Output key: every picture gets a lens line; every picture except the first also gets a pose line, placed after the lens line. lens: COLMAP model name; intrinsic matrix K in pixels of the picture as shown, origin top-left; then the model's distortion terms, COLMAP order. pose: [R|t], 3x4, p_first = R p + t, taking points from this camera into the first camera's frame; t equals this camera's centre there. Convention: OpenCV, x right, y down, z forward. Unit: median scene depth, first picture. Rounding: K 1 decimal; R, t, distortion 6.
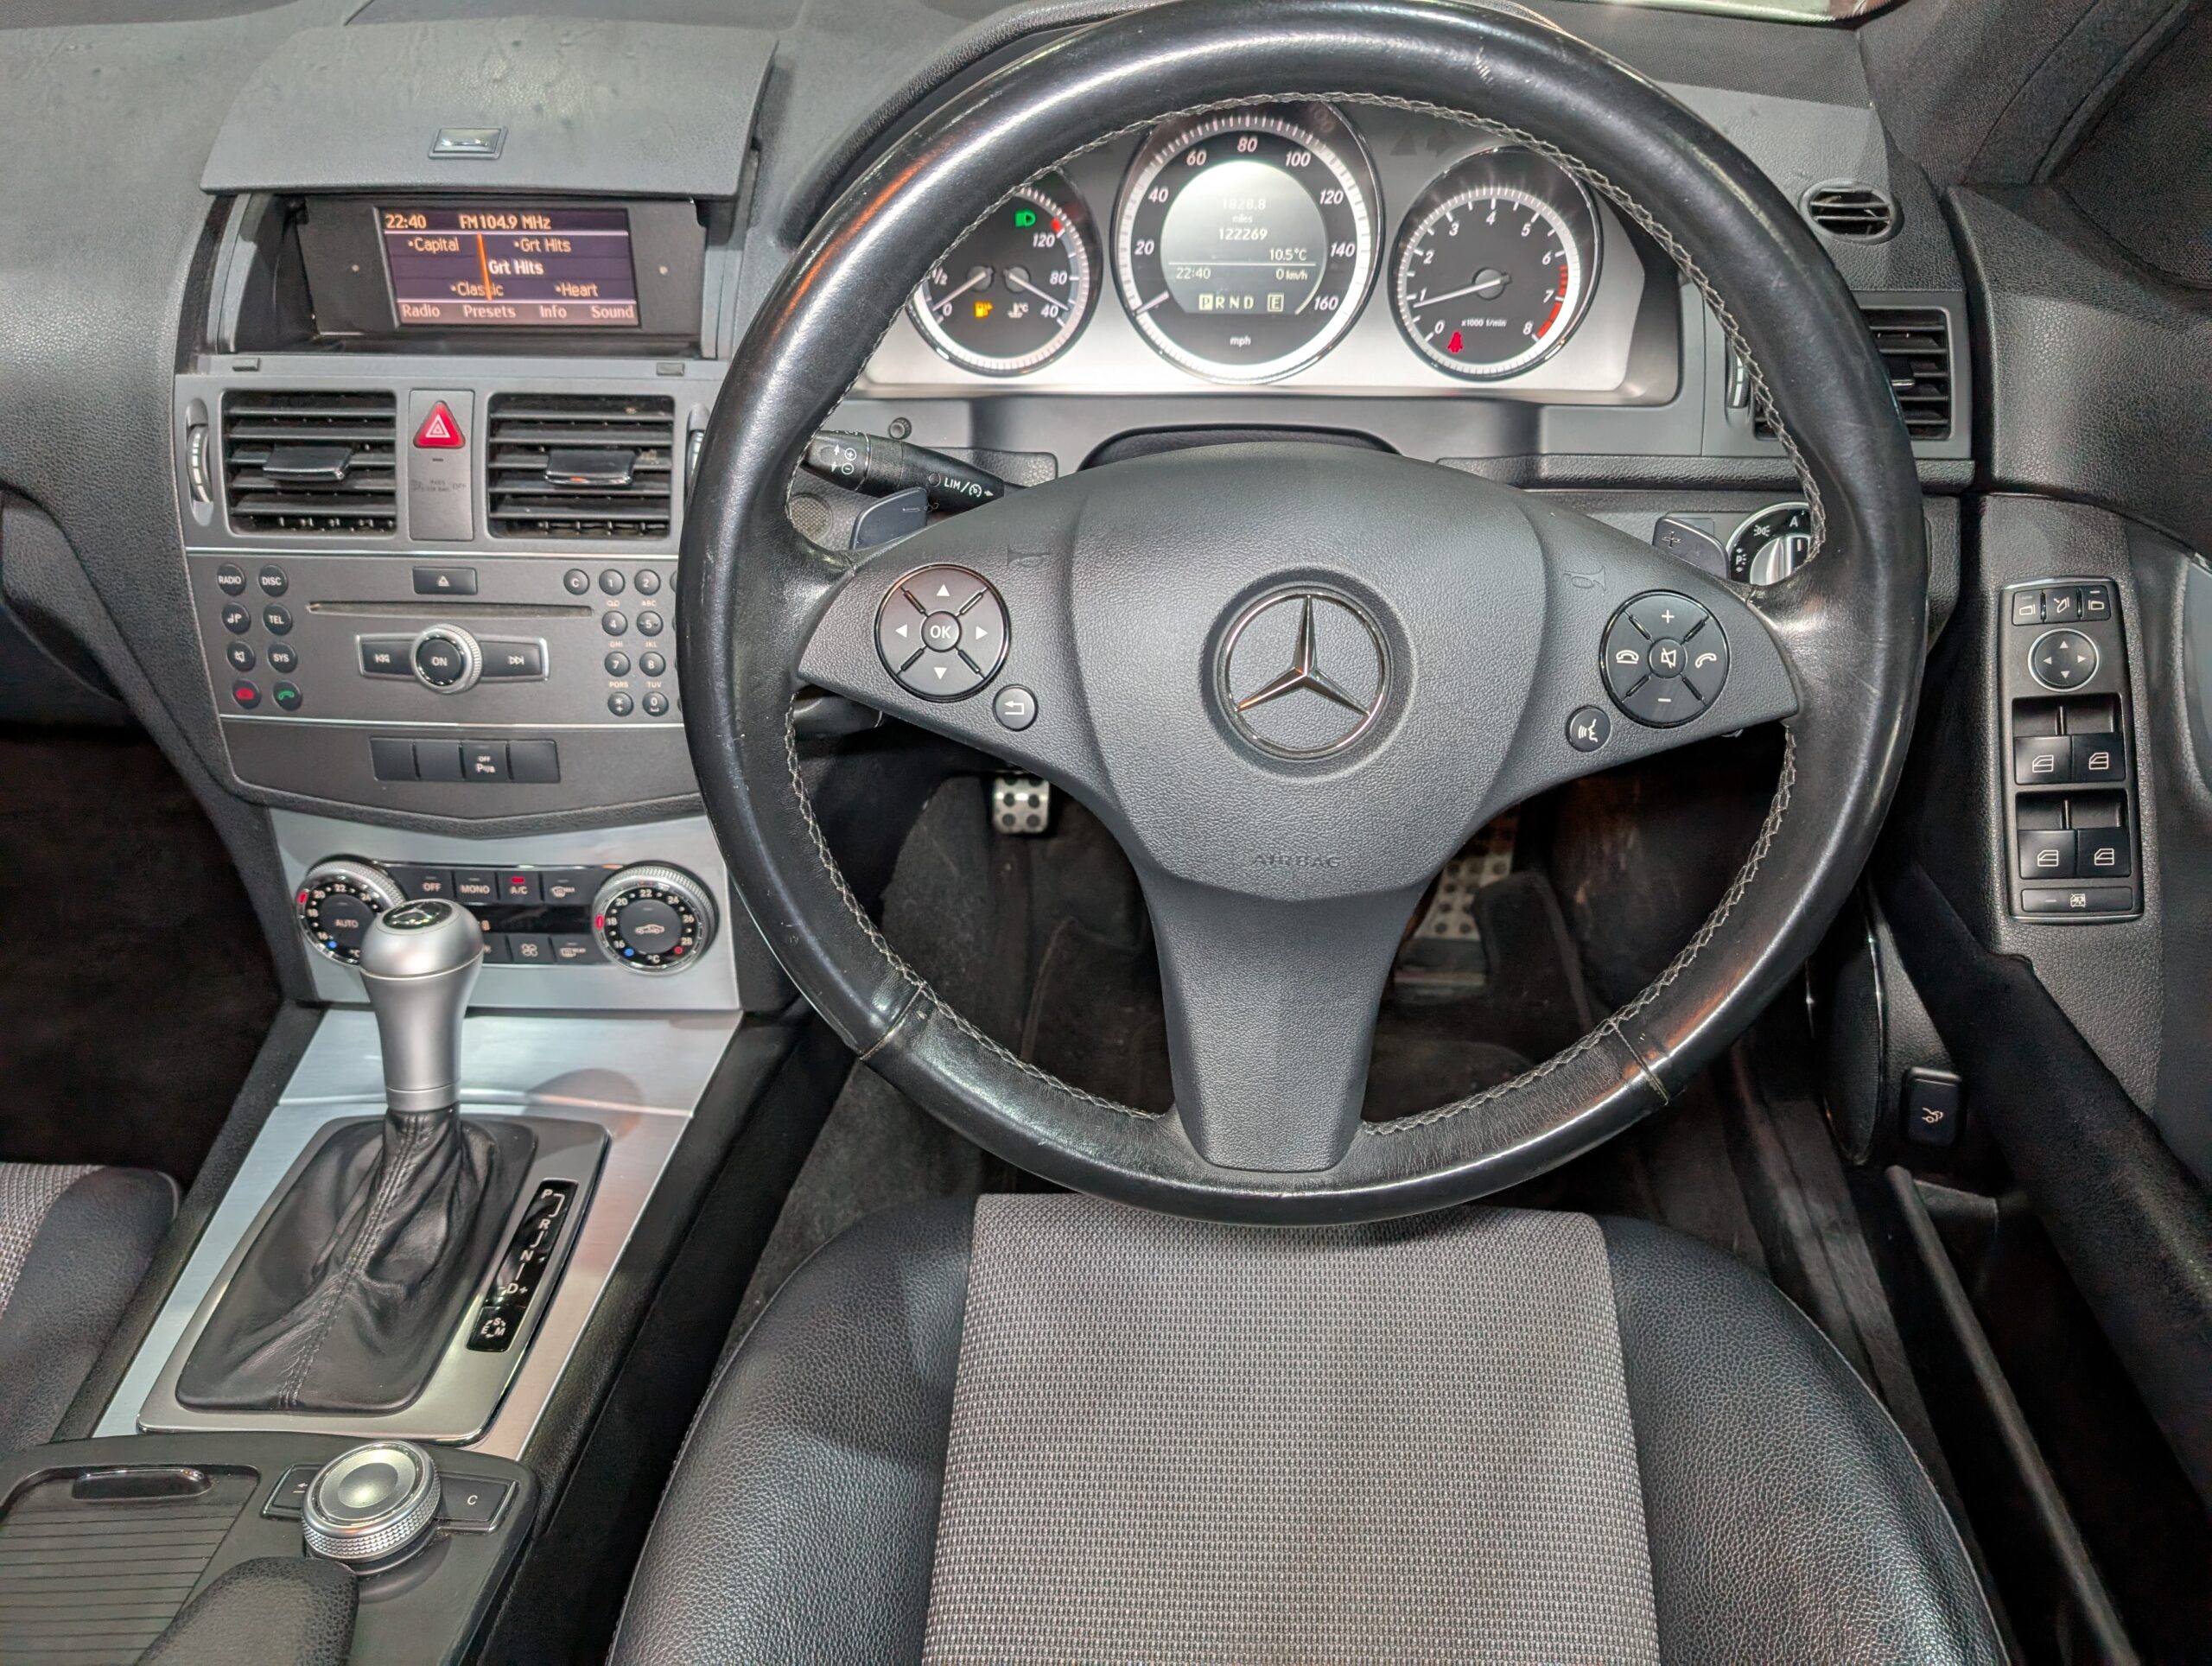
lens RADIAL K [[1499.7, 0, 1103.2], [0, 1499.7, 790.0], [0, 0, 1]] dist [0.002283, -0.003181]
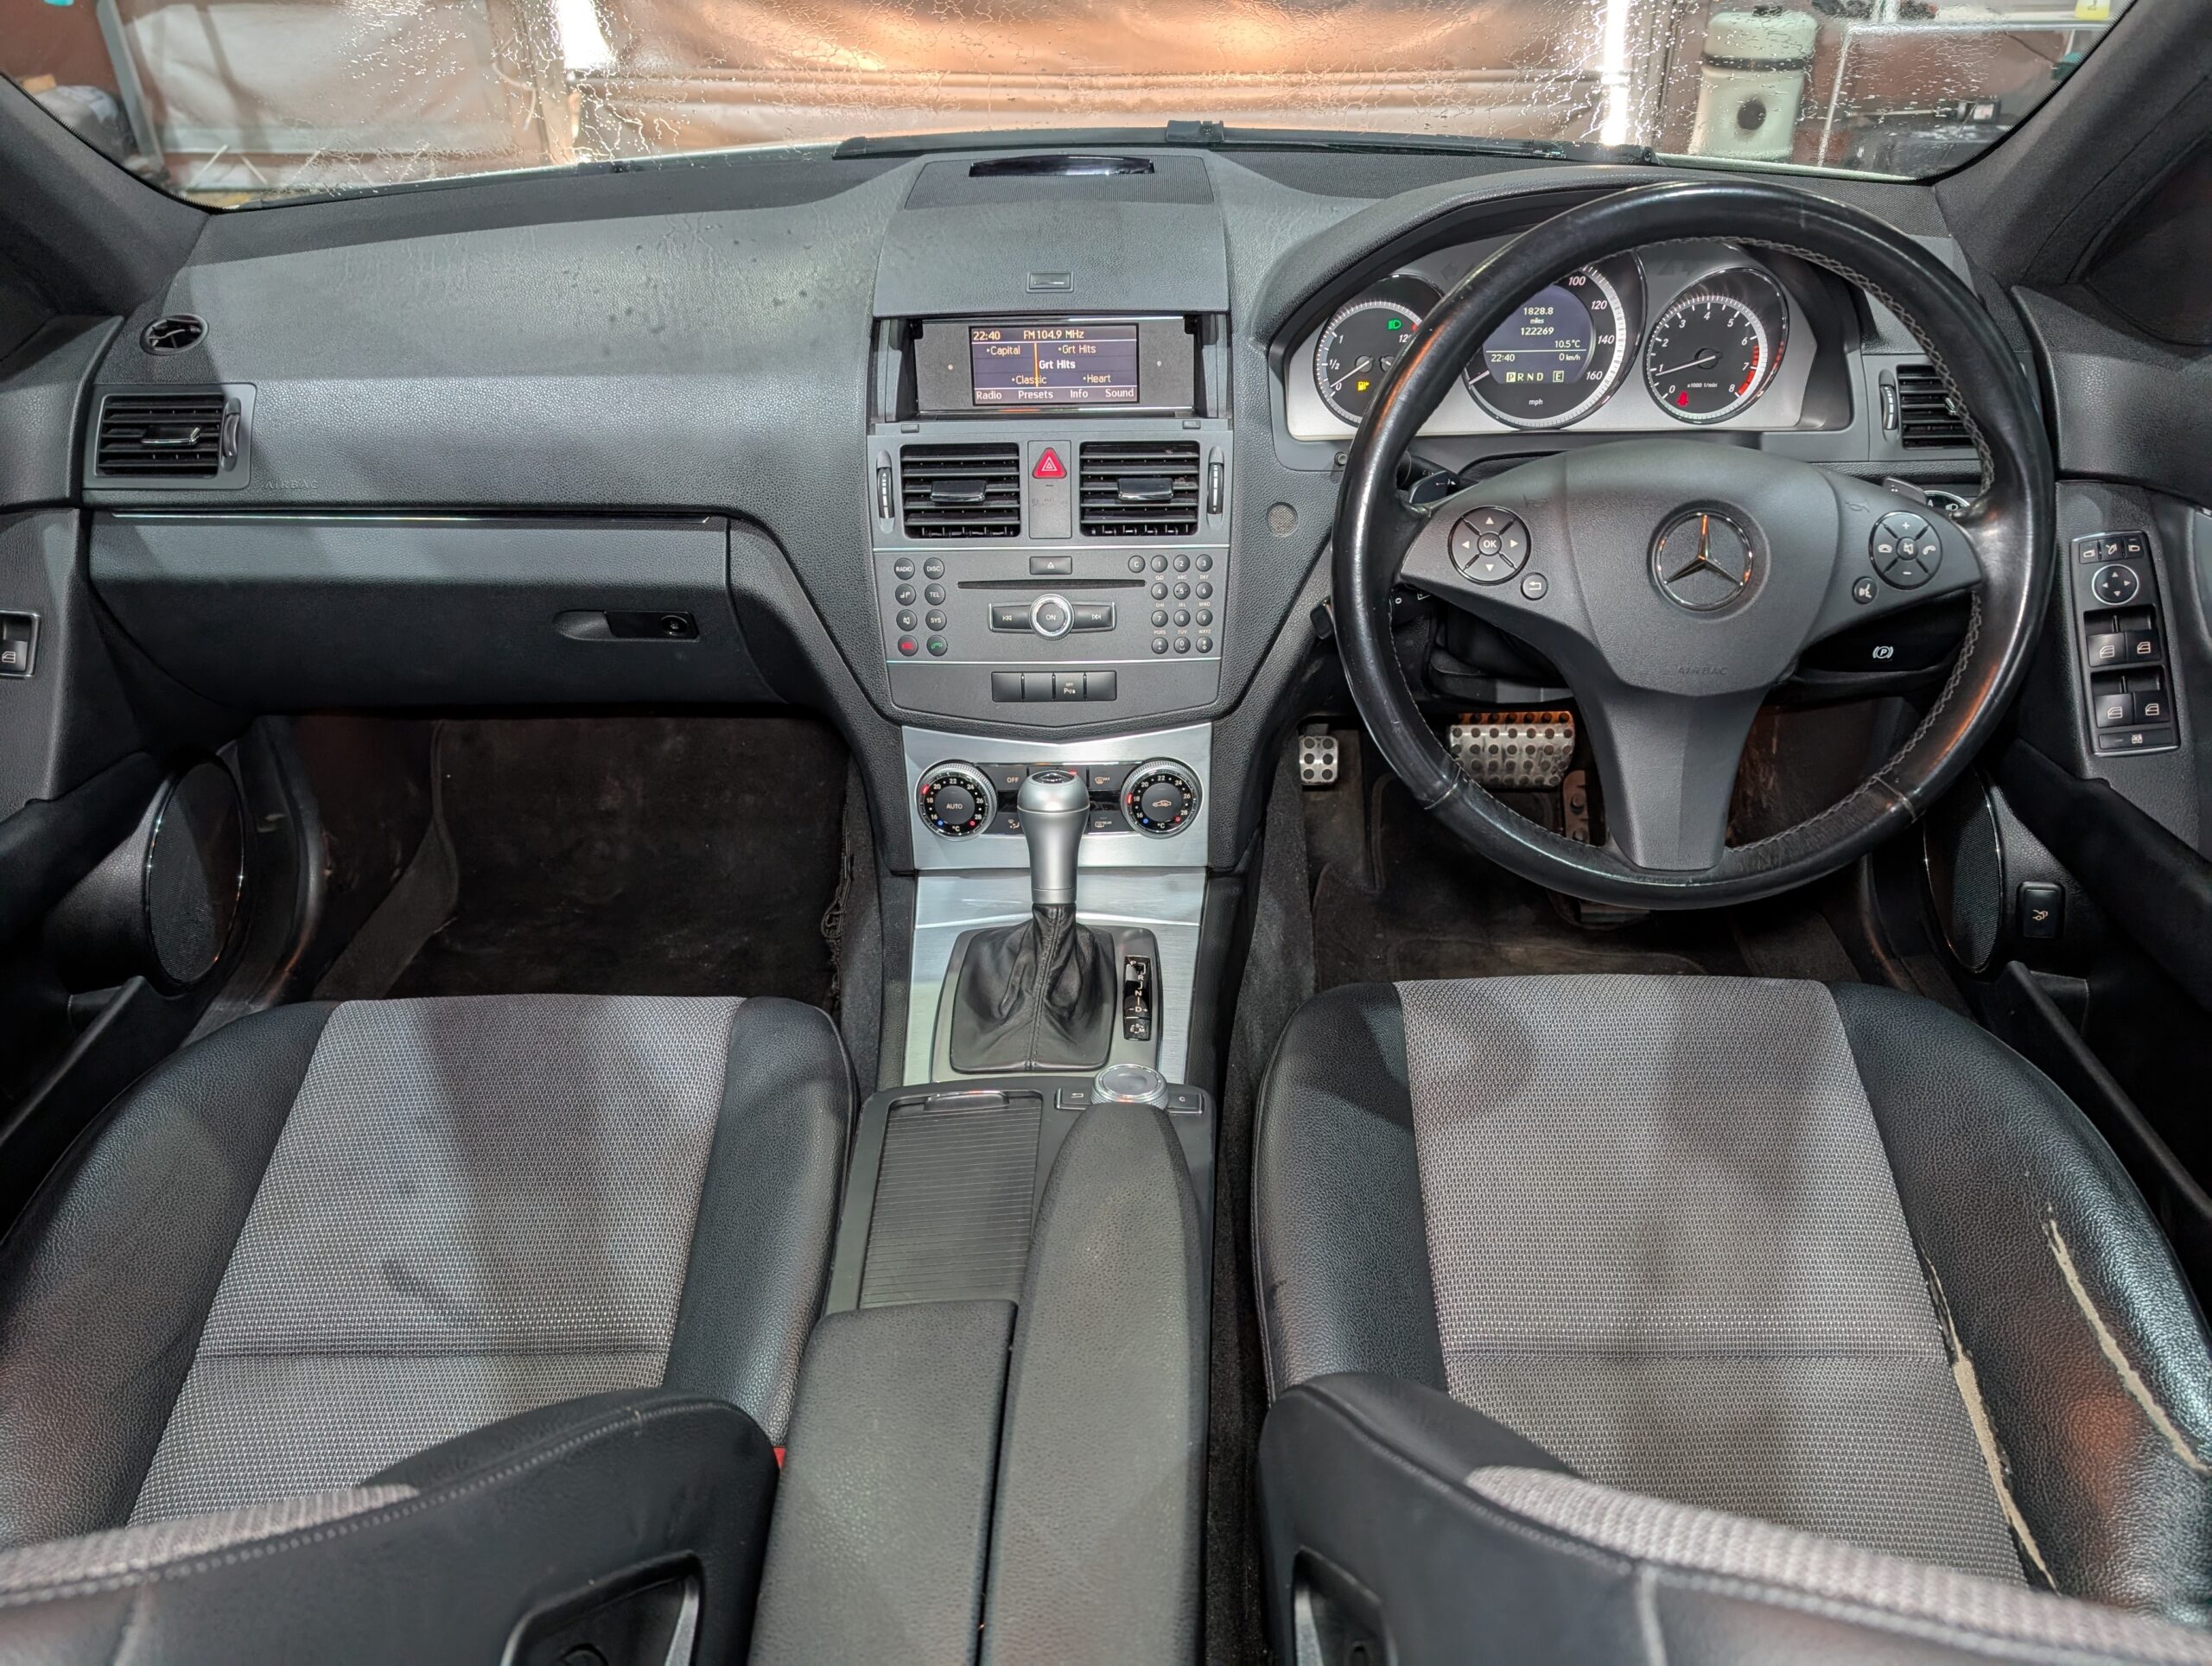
lens RADIAL K [[1552.9, 0, 1069.1], [0, 1552.9, 831.7], [0, 0, 1]] dist [0.055322, -0.043230]
pose [[0.999356, -0.027643, 0.022887, -0.455751], [0.029179, 0.997137, -0.069762, 0.237945], [-0.020893, 0.070385, 0.997301, -0.548604]]
